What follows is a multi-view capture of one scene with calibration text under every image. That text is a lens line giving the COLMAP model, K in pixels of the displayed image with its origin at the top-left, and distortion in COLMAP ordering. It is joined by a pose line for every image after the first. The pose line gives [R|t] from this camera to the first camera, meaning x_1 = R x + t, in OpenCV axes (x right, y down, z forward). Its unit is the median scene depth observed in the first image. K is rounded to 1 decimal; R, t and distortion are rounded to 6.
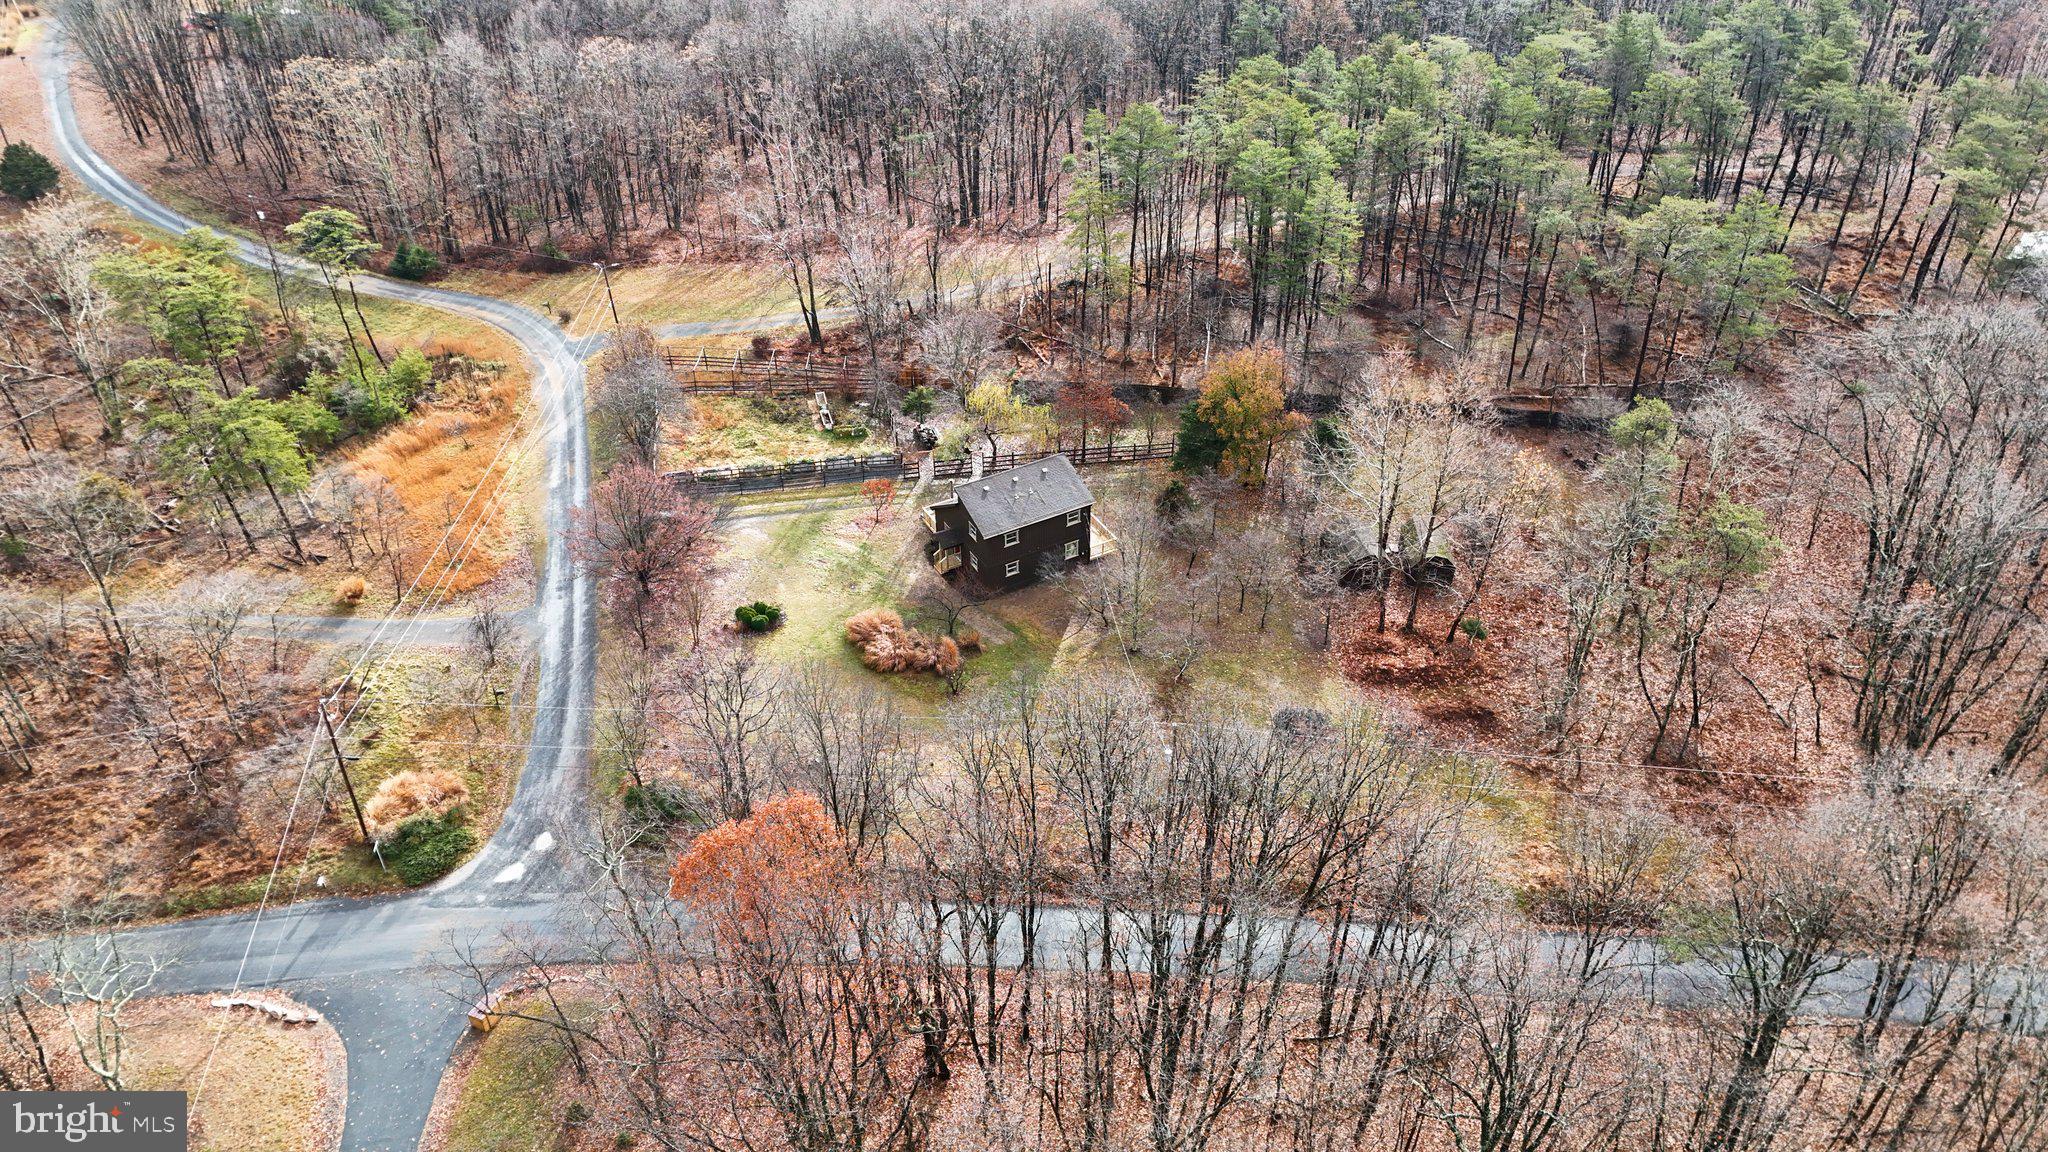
lens RADIAL K [[1490.2, 0, 1020.0], [0, 1490.2, 586.1], [0, 0, 1]] dist [0.063705, -0.042409]
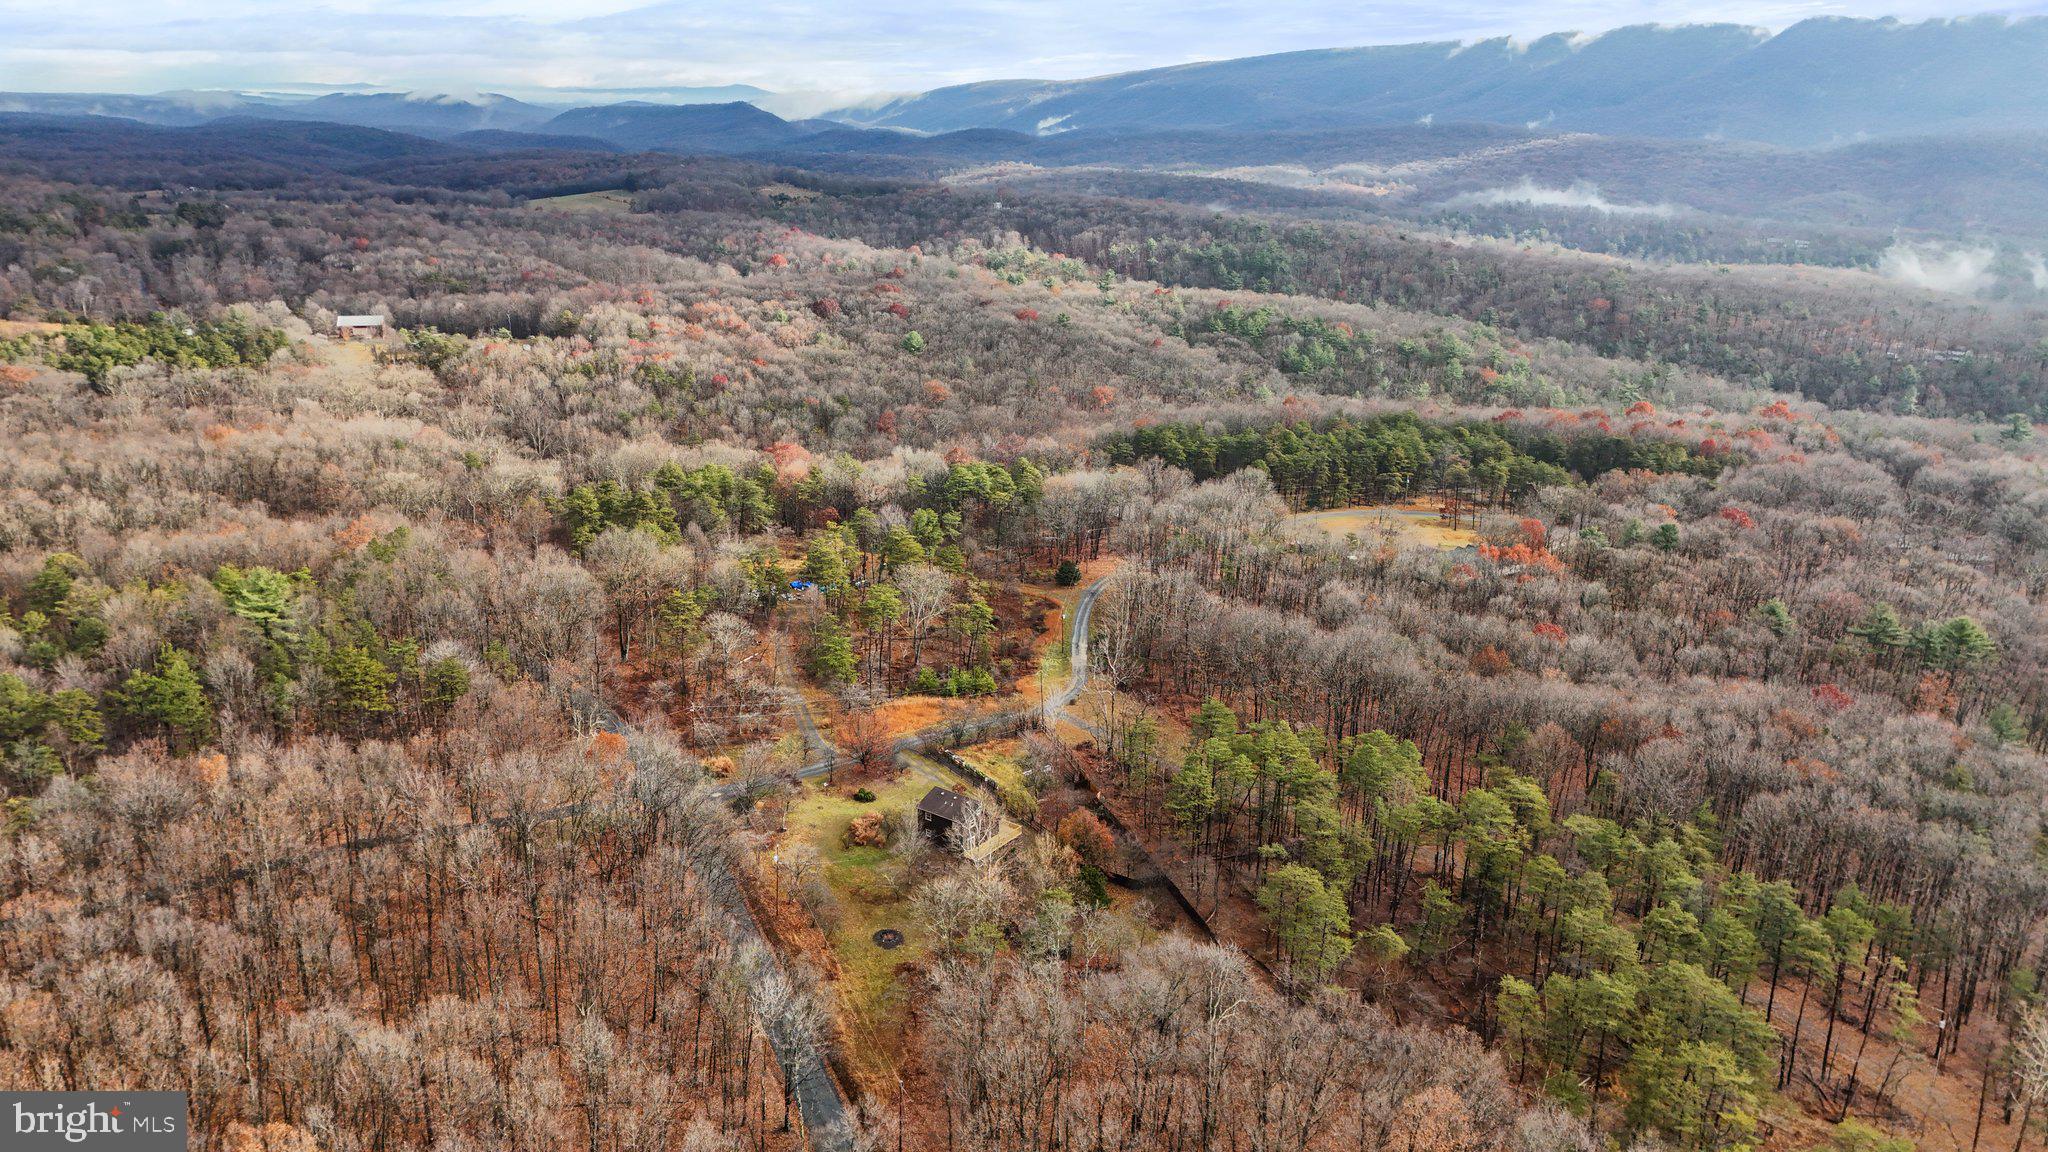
lens RADIAL K [[1503.0, 0, 1024.0], [0, 1503.0, 576.0], [0, 0, 1]] dist [0.095915, -0.112146]
pose [[0.411842, 0.290798, -0.863610, 1.449684], [-0.565782, 0.824518, 0.007822, -0.328978], [0.714336, 0.485394, 0.504099, -0.104388]]
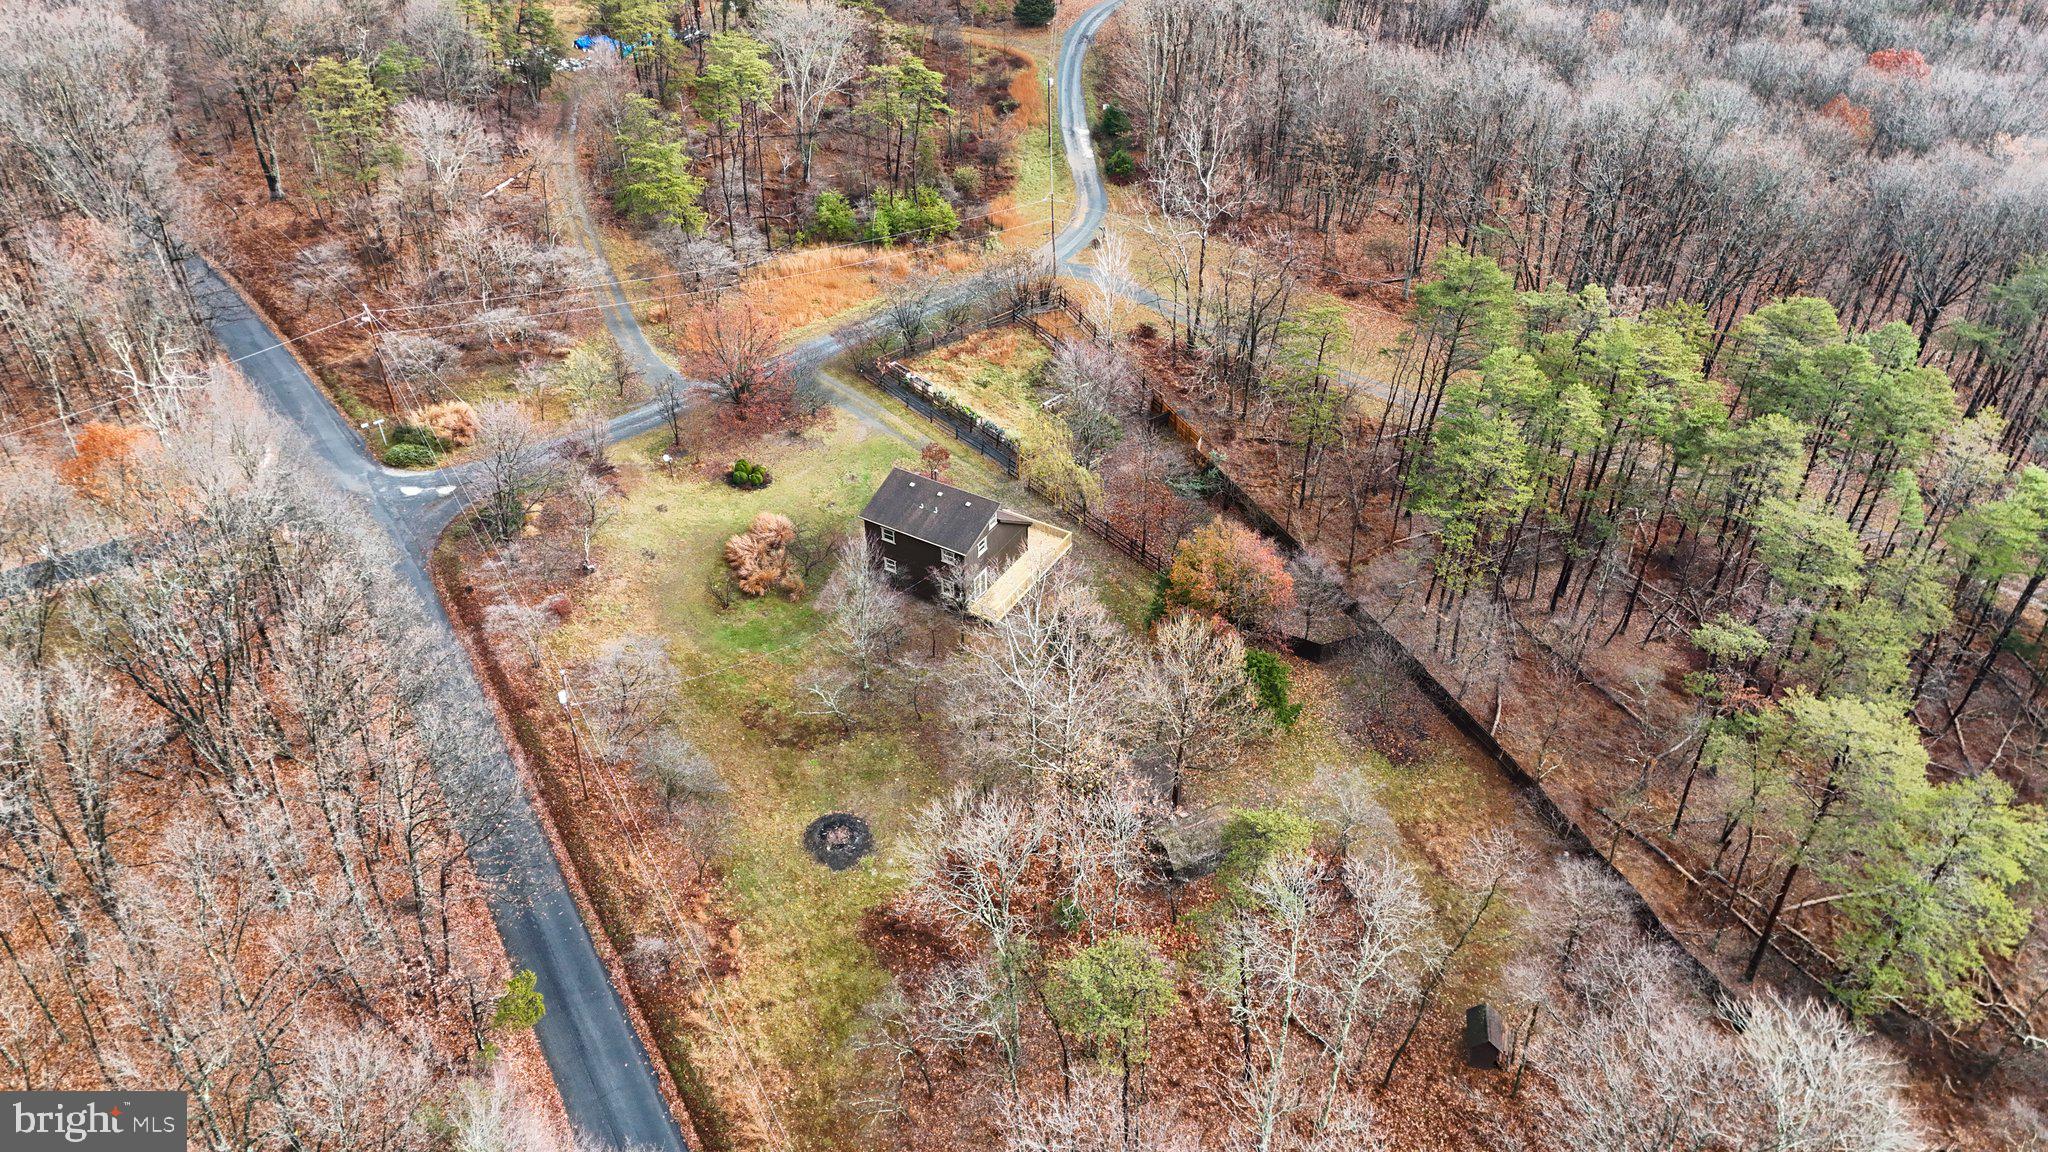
lens RADIAL K [[1503.0, 0, 1024.0], [0, 1503.0, 576.0], [0, 0, 1]] dist [0.095915, -0.112146]
pose [[0.499804, 0.534485, -0.681559, 0.614213], [-0.529974, 0.811111, 0.247439, -0.254818], [0.685072, 0.237538, 0.688660, 0.303008]]
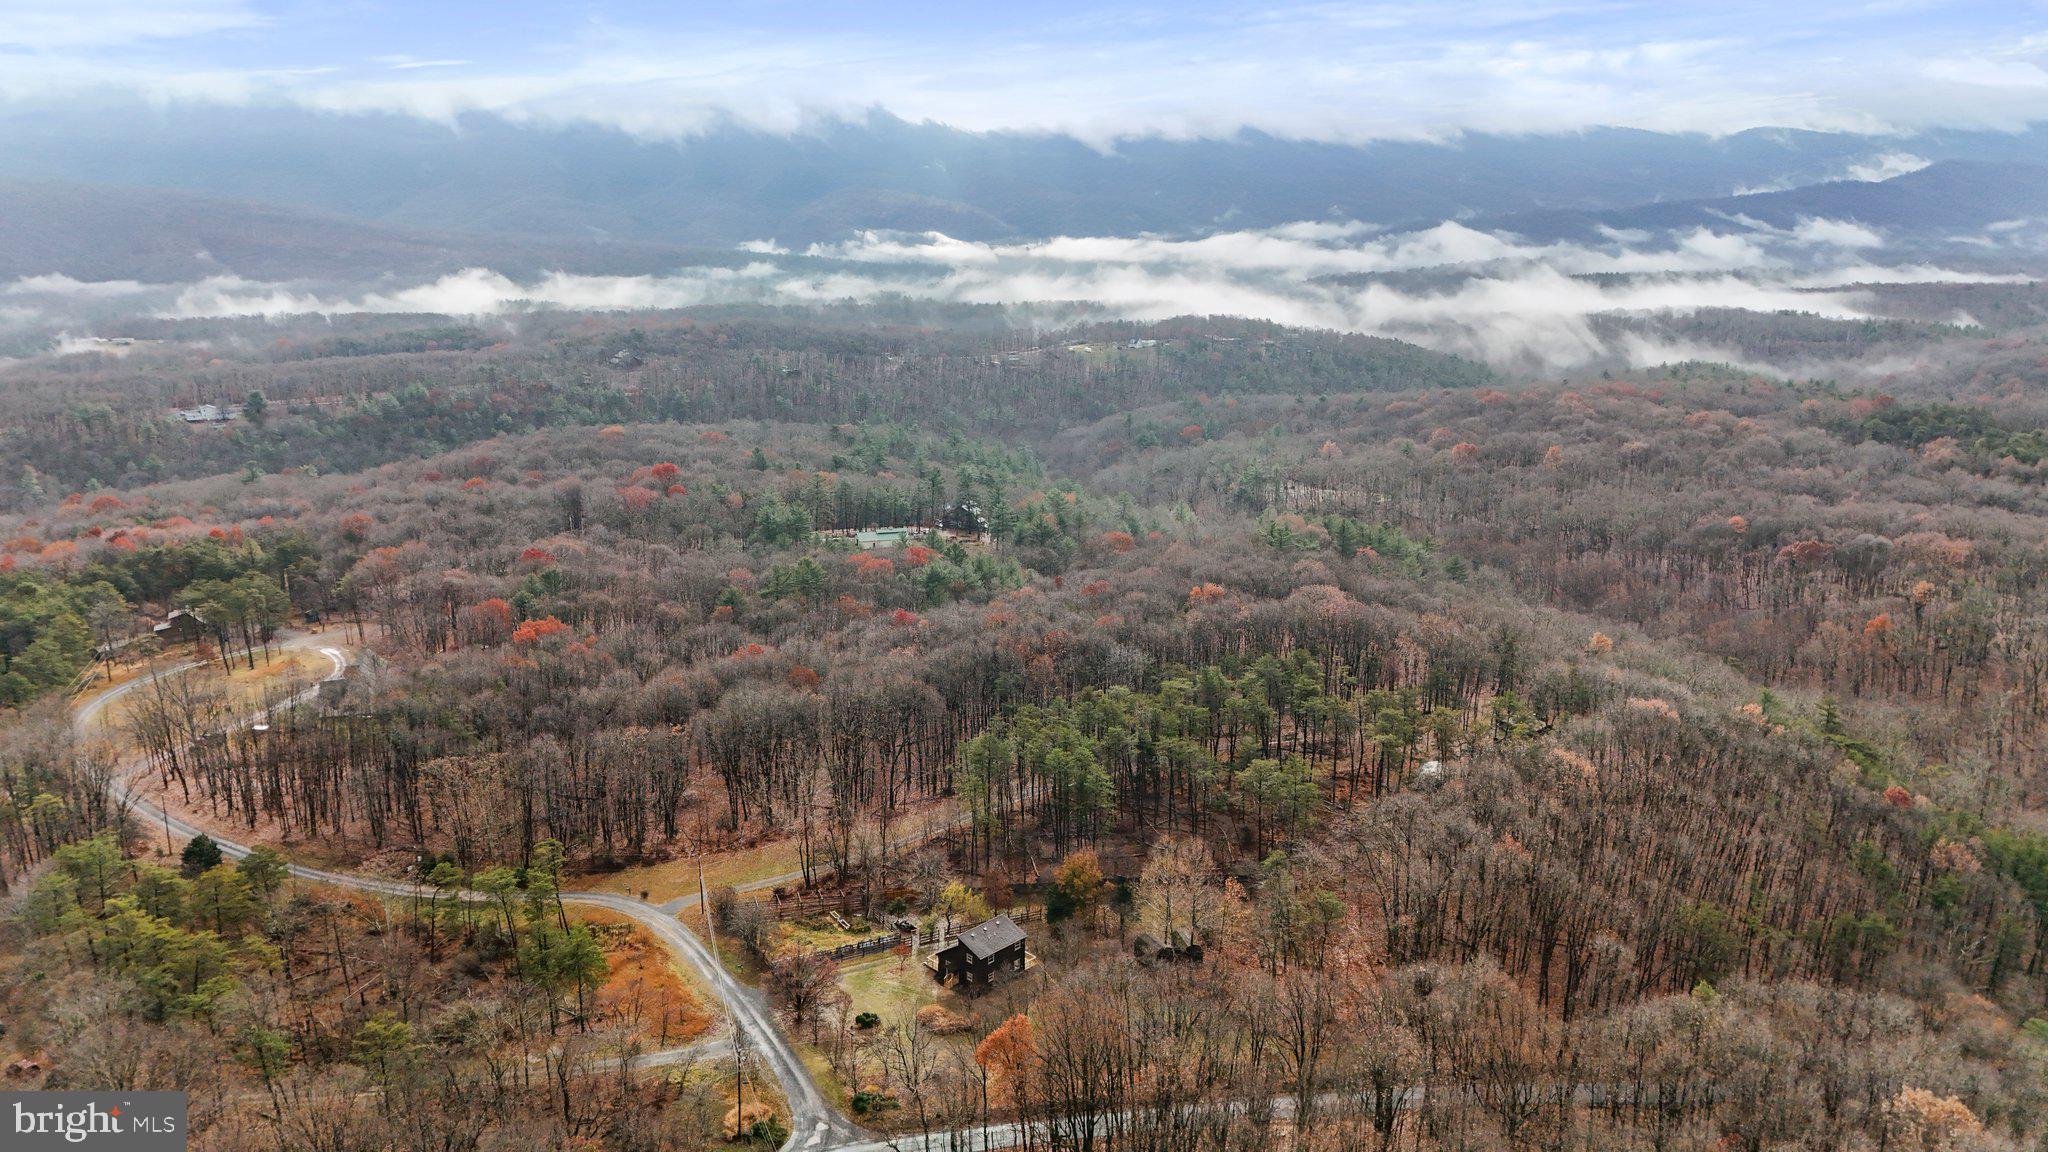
lens RADIAL K [[1503.0, 0, 1024.0], [0, 1503.0, 576.0], [0, 0, 1]] dist [0.095915, -0.112146]
pose [[0.955958, -0.056698, 0.287976, -0.407422], [0.164679, 0.915786, -0.366357, 0.193426], [-0.242953, 0.397646, 0.884789, -0.759329]]
